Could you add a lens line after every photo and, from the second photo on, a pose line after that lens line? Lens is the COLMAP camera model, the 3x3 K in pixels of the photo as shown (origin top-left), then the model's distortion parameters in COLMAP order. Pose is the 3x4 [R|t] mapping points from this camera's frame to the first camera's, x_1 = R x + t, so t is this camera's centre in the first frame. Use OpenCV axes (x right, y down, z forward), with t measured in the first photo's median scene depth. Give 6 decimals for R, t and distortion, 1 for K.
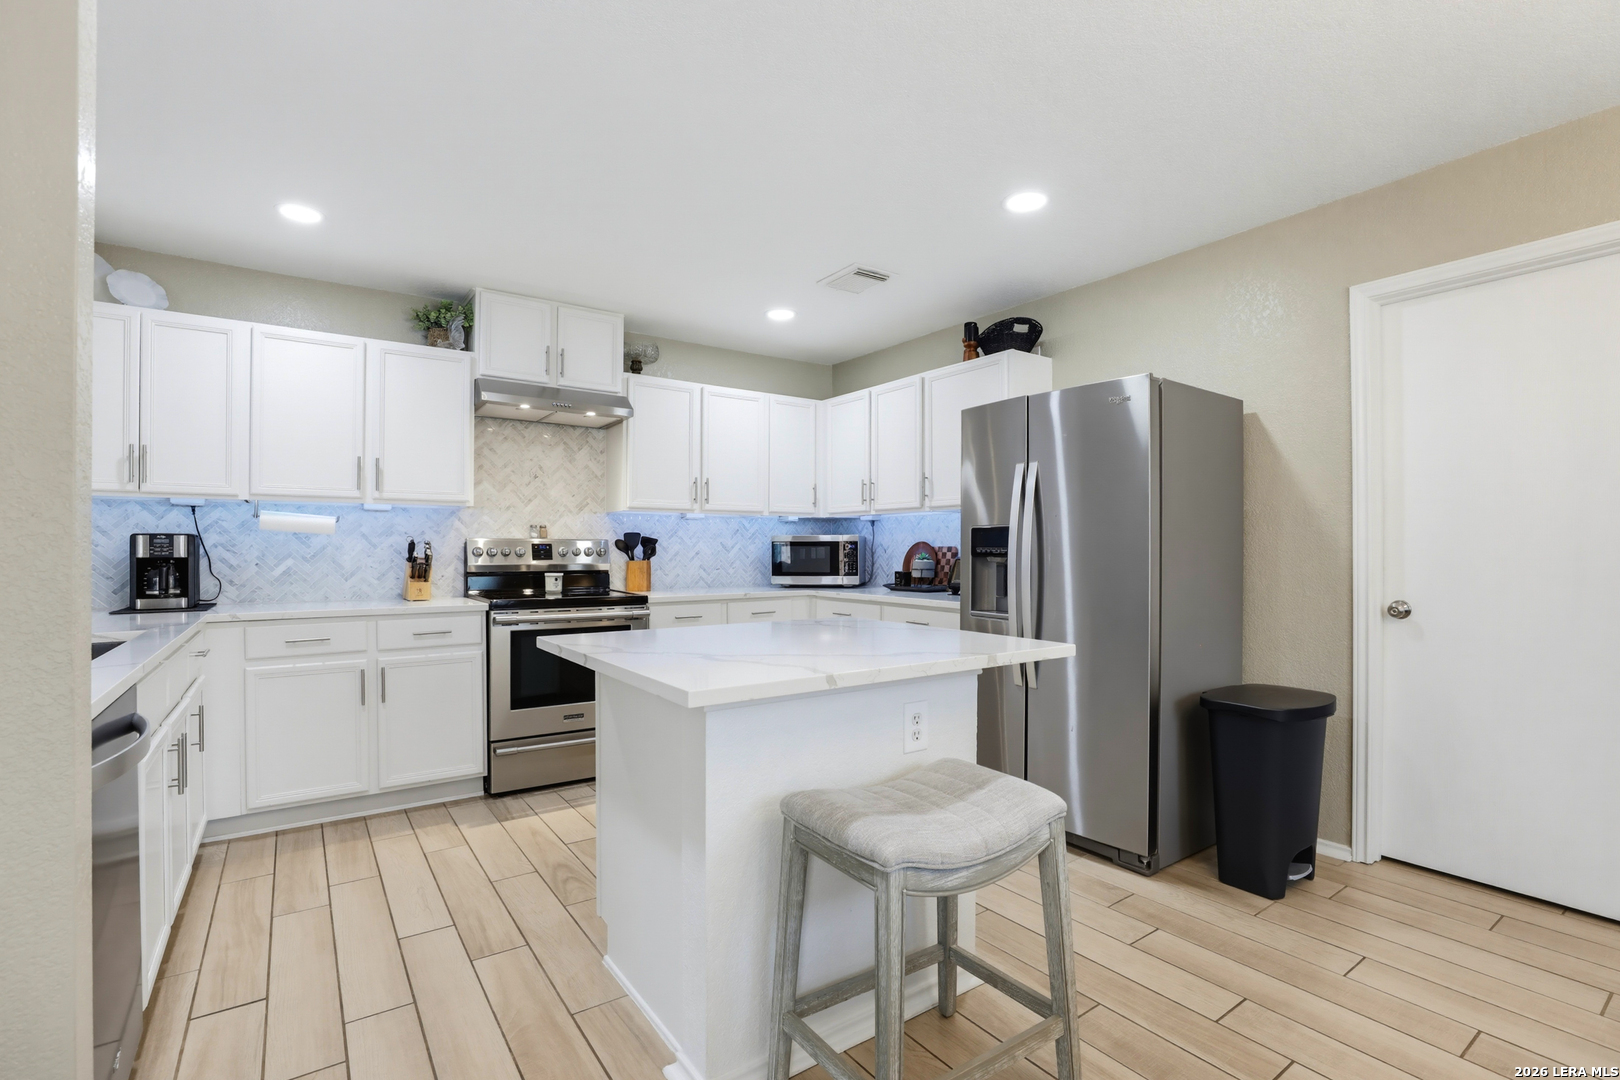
lens RADIAL K [[748.2, 0, 826.4], [0, 748.2, 546.5], [0, 0, 1]] dist [-0.045557, 0.012349]
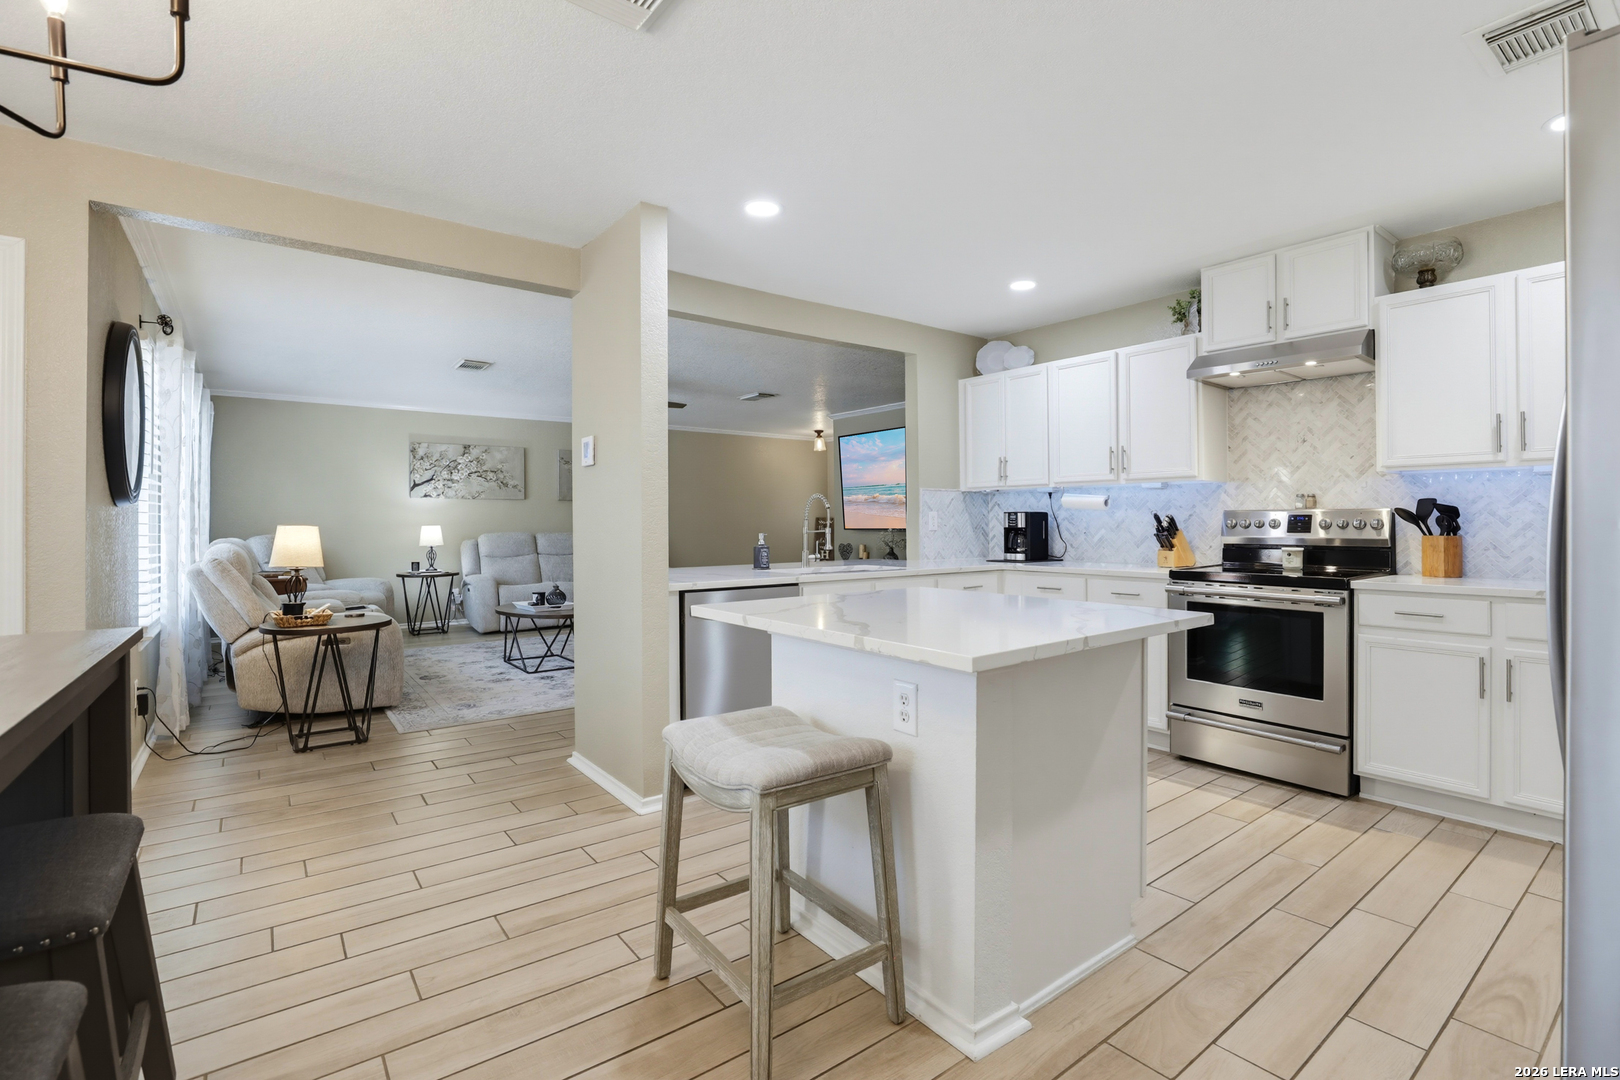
lens RADIAL K [[748.2, 0, 829.2], [0, 748.2, 516.6], [0, 0, 1]] dist [-0.045557, 0.012349]
pose [[0.046224, -0.007525, -0.998903, 0.541051], [0.007632, 0.999945, -0.007179, 0.000648], [0.998902, -0.007292, 0.046279, 0.430931]]
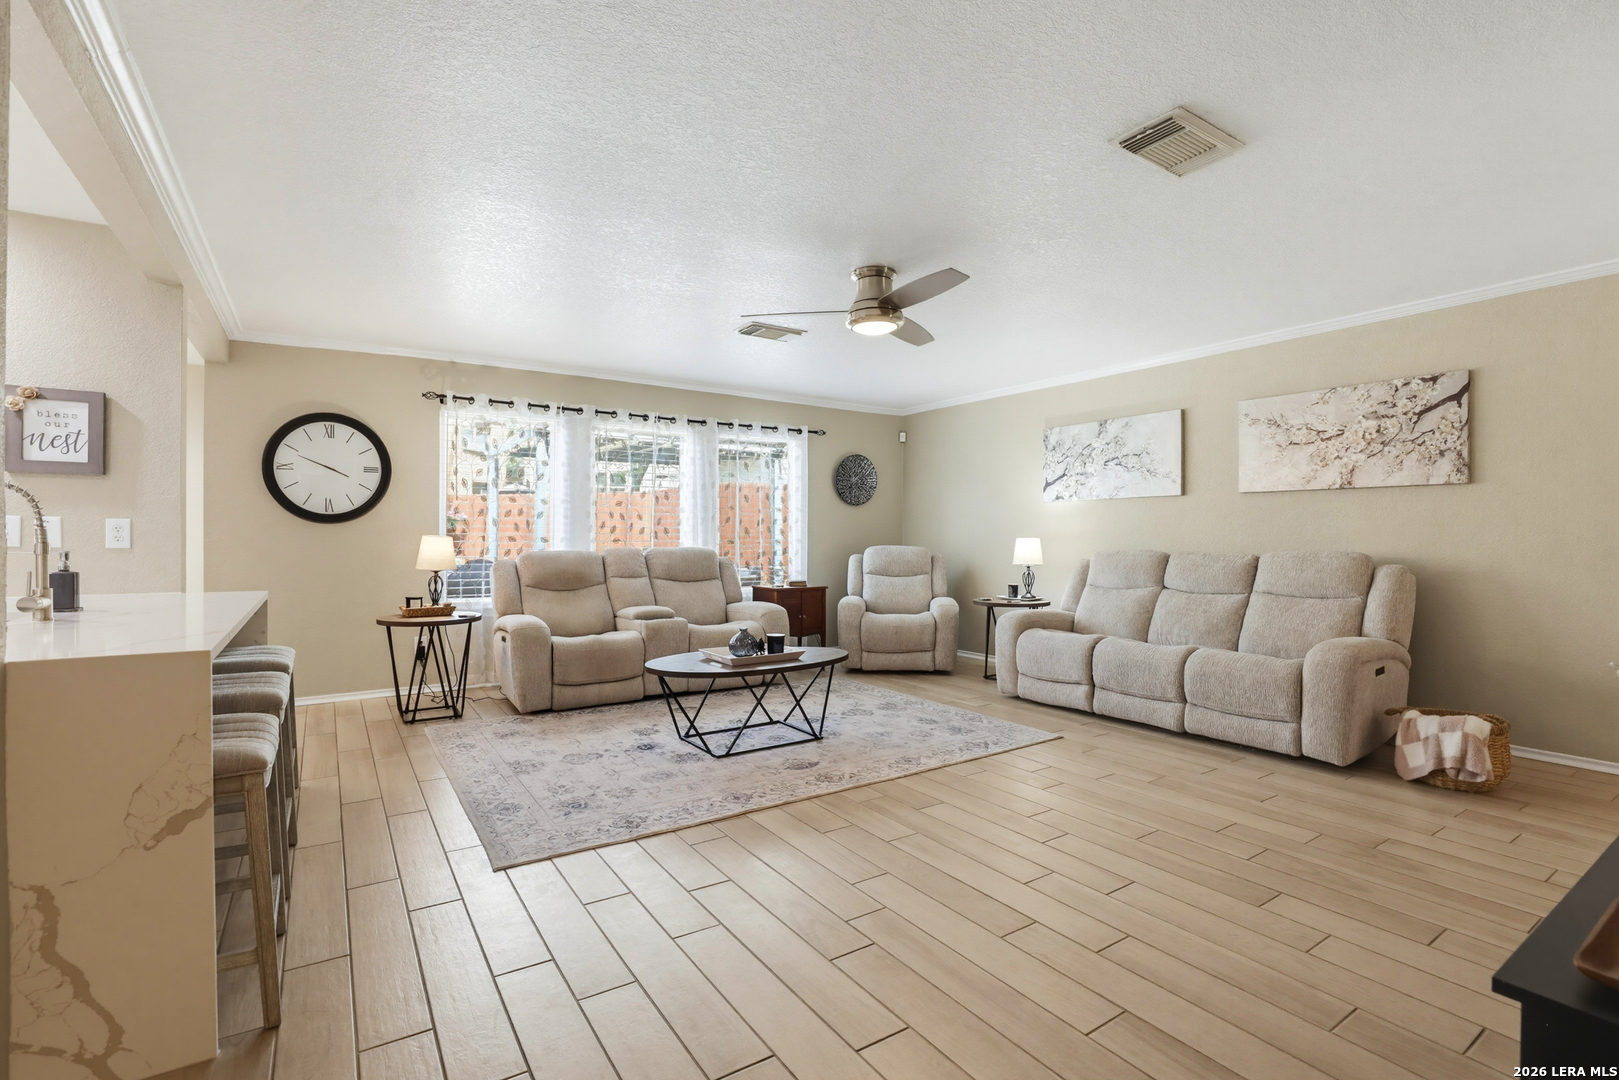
lens RADIAL K [[747.8, 0, 812.5], [0, 747.8, 548.2], [0, 0, 1]] dist [-0.045557, 0.012349]
pose [[-0.999325, -0.001646, 0.036711, -1.254930], [-0.001236, 0.999937, 0.011169, 0.007225], [-0.036727, 0.011116, -0.999264, 1.009496]]
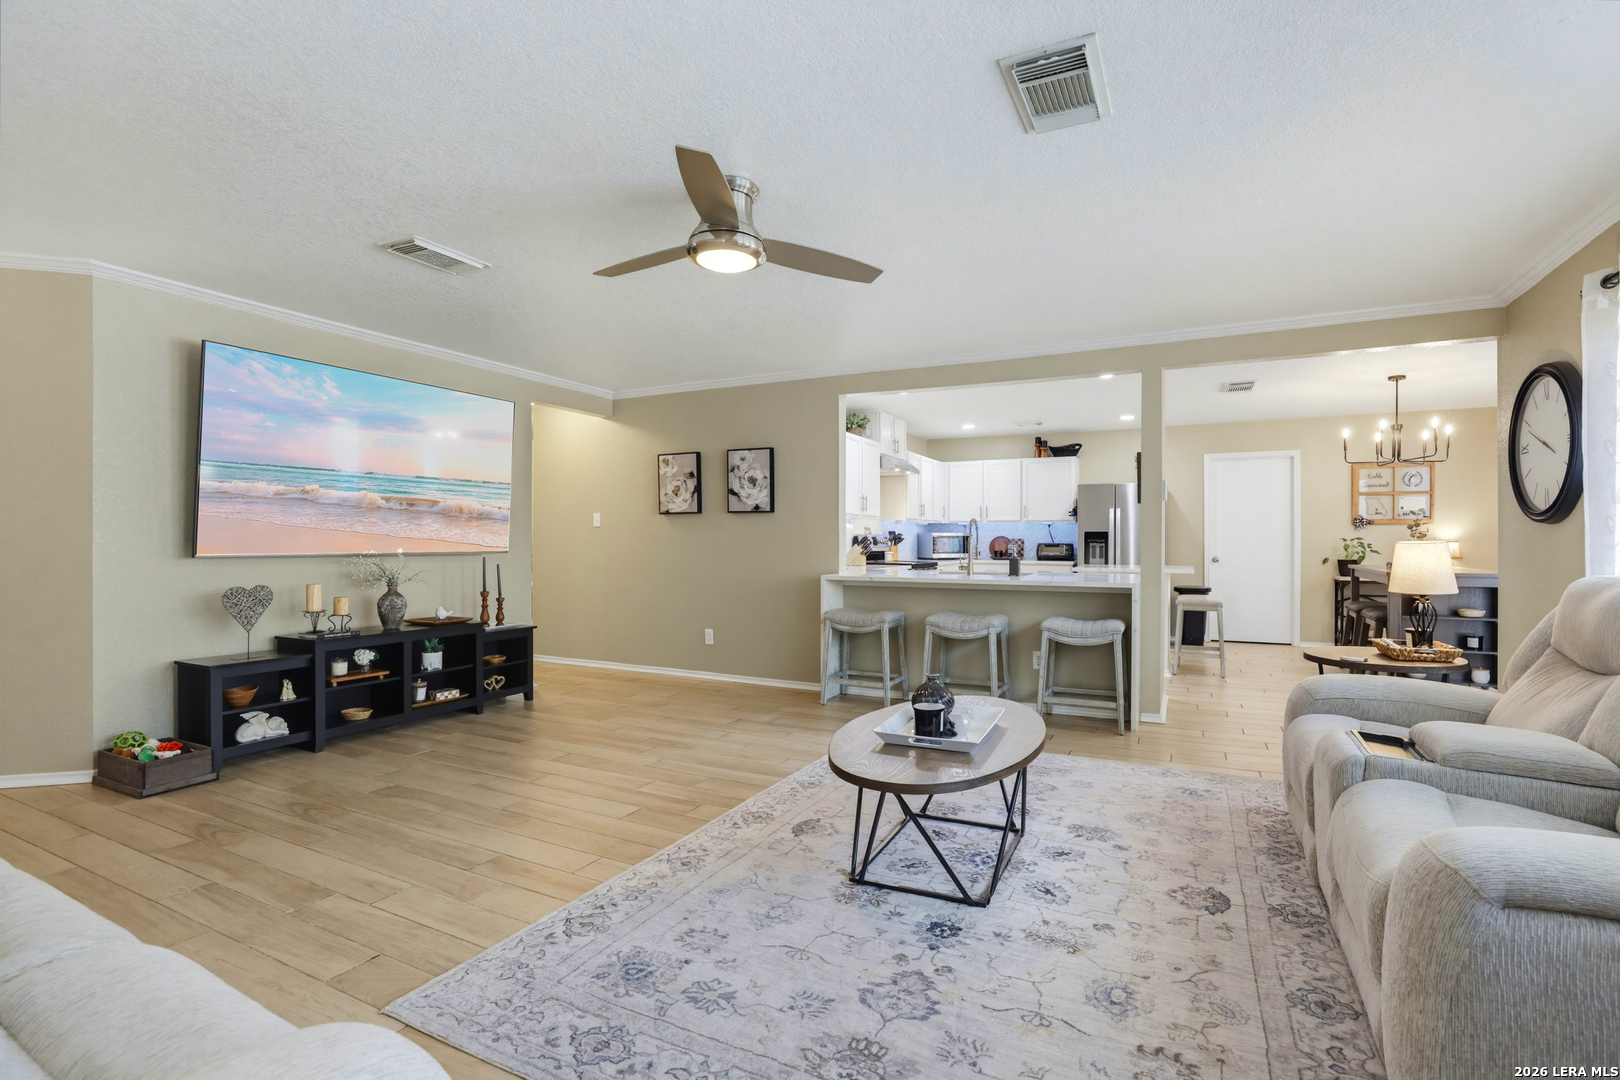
lens RADIAL K [[748.2, 0, 826.1], [0, 748.2, 546.3], [0, 0, 1]] dist [-0.045557, 0.012349]
pose [[0.877516, -0.003495, 0.479534, -1.571143], [-0.001914, 0.999940, 0.010790, -0.001015], [-0.479543, -0.010386, 0.877457, -0.699417]]
